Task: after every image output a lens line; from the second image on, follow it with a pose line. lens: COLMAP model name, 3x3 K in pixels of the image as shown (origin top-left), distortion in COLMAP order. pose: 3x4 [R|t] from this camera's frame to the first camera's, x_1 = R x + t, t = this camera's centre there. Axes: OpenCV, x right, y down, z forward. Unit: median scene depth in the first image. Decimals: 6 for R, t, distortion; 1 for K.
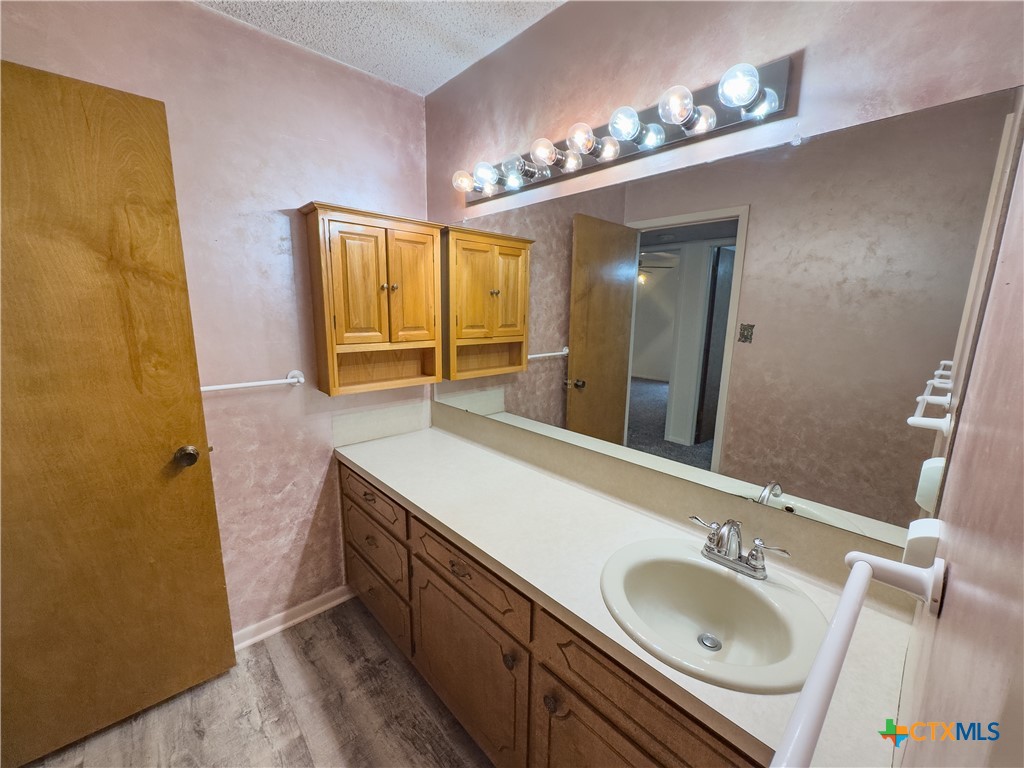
lens RADIAL K [[409.8, 0, 512.0], [0, 409.8, 384.0], [0, 0, 1]] dist [-0.015971, 0.000007]
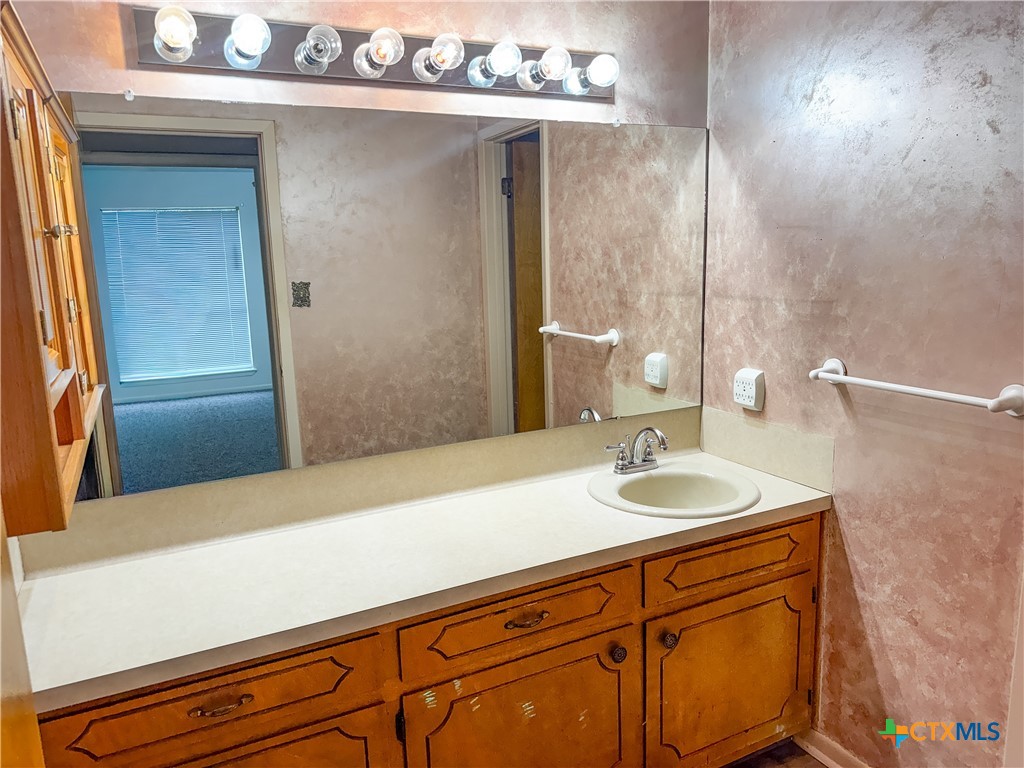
lens RADIAL K [[730.1, 0, 512.0], [0, 730.1, 384.0], [0, 0, 1]] dist [0.041544, -0.121680]
pose [[0.272396, -0.193670, 0.942493, -0.661454], [0.205814, 0.968590, 0.139549, -0.079124], [-0.939915, 0.155966, 0.303700, 0.278257]]
